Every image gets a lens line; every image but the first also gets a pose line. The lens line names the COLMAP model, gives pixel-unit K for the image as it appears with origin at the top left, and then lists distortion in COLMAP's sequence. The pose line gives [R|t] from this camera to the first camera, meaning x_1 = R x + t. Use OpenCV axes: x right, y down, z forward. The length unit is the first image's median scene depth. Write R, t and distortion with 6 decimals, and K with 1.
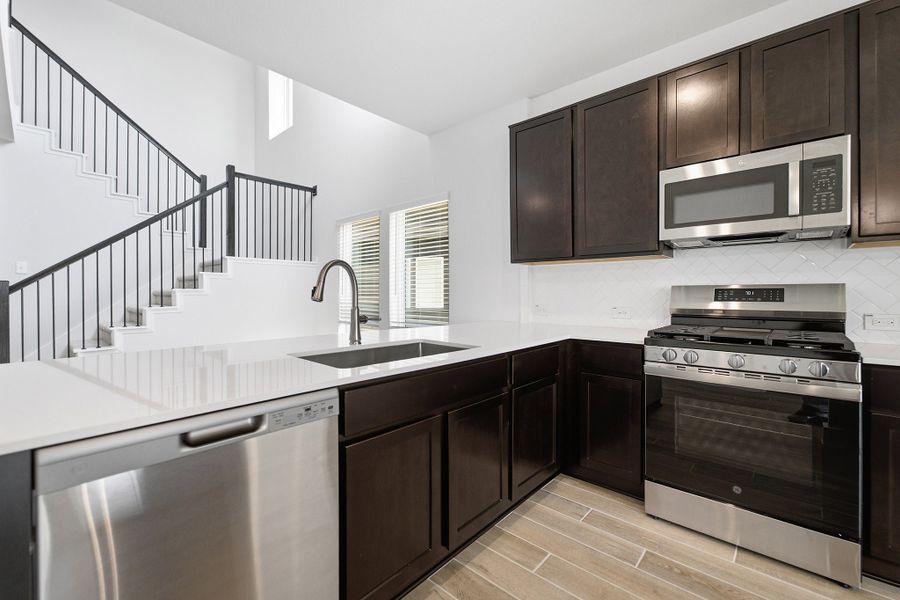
lens RADIAL K [[378.9, 0, 450.6], [0, 378.9, 293.2], [0, 0, 1]] dist [0.001387, 0.000063]
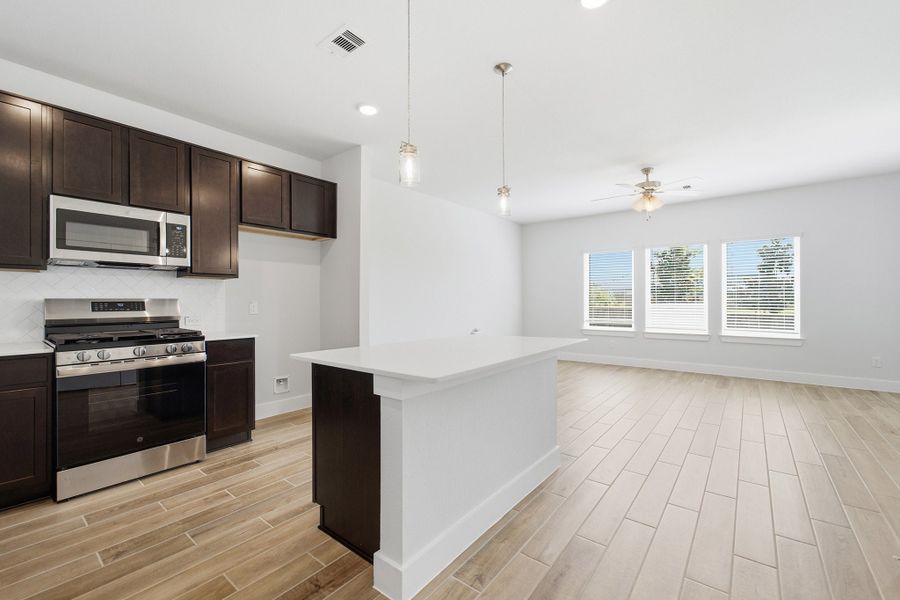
lens RADIAL K [[373.9, 0, 447.2], [0, 373.9, 300.3], [0, 0, 1]] dist [0.003612, 0.000367]
pose [[-0.056204, 0.003421, 0.998413, -0.610157], [0.006854, 0.999972, -0.003041, -0.004935], [-0.998396, 0.006672, -0.056226, -0.086362]]
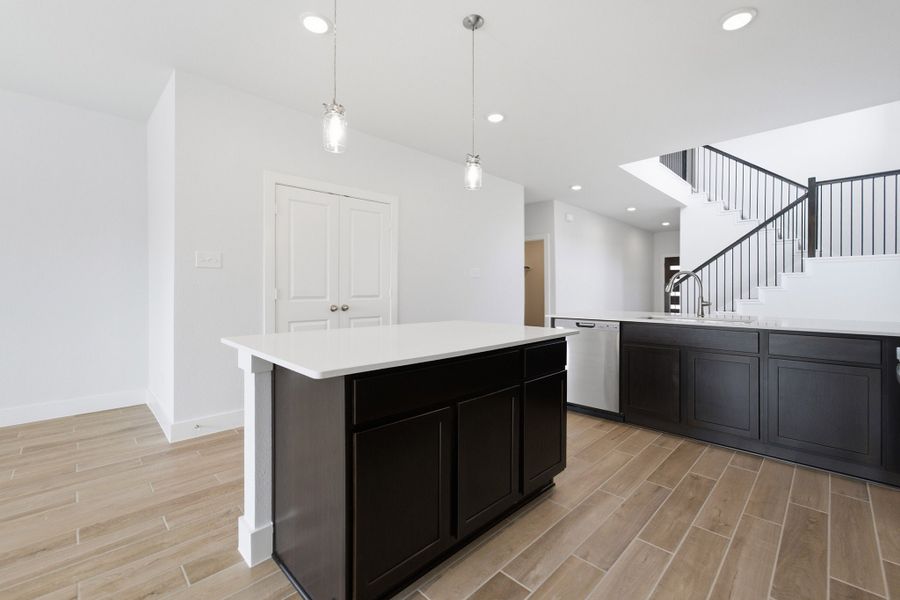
lens RADIAL K [[385.4, 0, 445.7], [0, 385.4, 291.7], [0, 0, 1]] dist [-0.013305, 0.000507]
pose [[-0.054639, 0.004611, -0.998496, 1.376180], [-0.006151, 0.999969, 0.004954, 0.012241], [0.998487, 0.006413, -0.054609, -0.064124]]
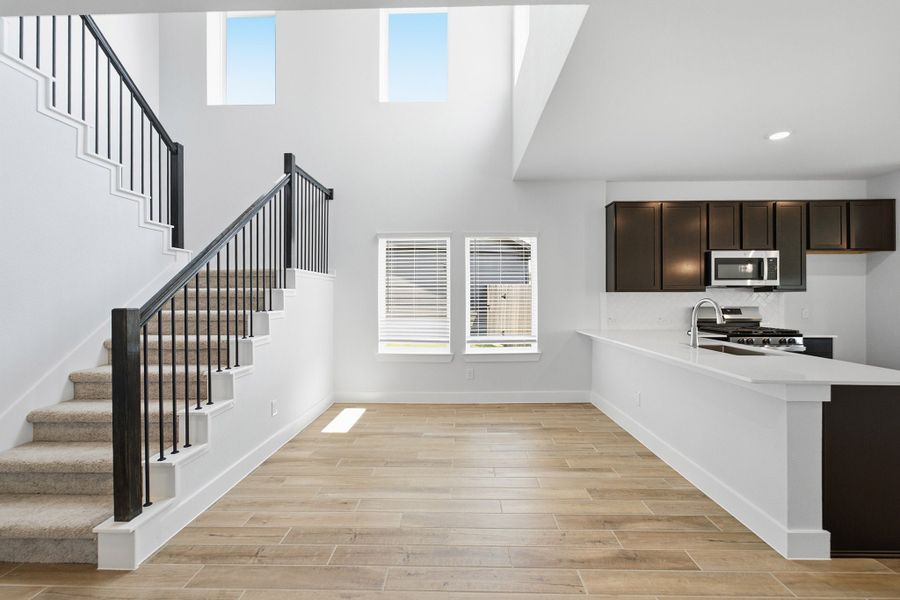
lens RADIAL K [[377.4, 0, 453.5], [0, 377.4, 298.9], [0, 0, 1]] dist [-0.000403, 0.000545]
pose [[0.757261, -0.003340, 0.653104, -1.839666], [0.002819, 0.999994, 0.001845, -0.077072], [-0.653106, 0.000444, 0.757266, 0.388884]]
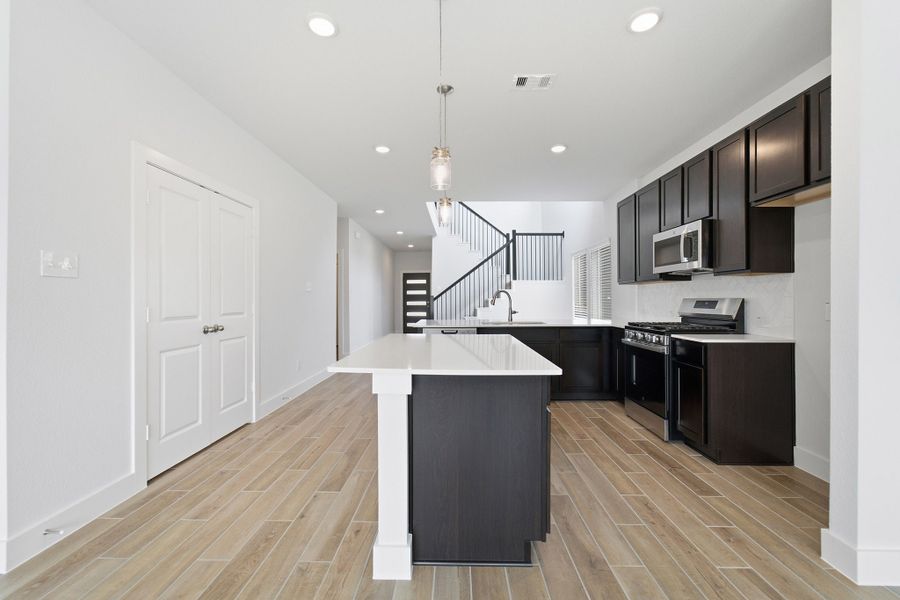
lens RADIAL K [[377.4, 0, 453.5], [0, 377.4, 298.9], [0, 0, 1]] dist [-0.000403, 0.000545]
pose [[0.663286, 0.001797, -0.748364, 1.291195], [-0.002884, 0.999996, -0.000155, -0.016440], [0.748361, 0.002261, 0.663288, -0.911112]]
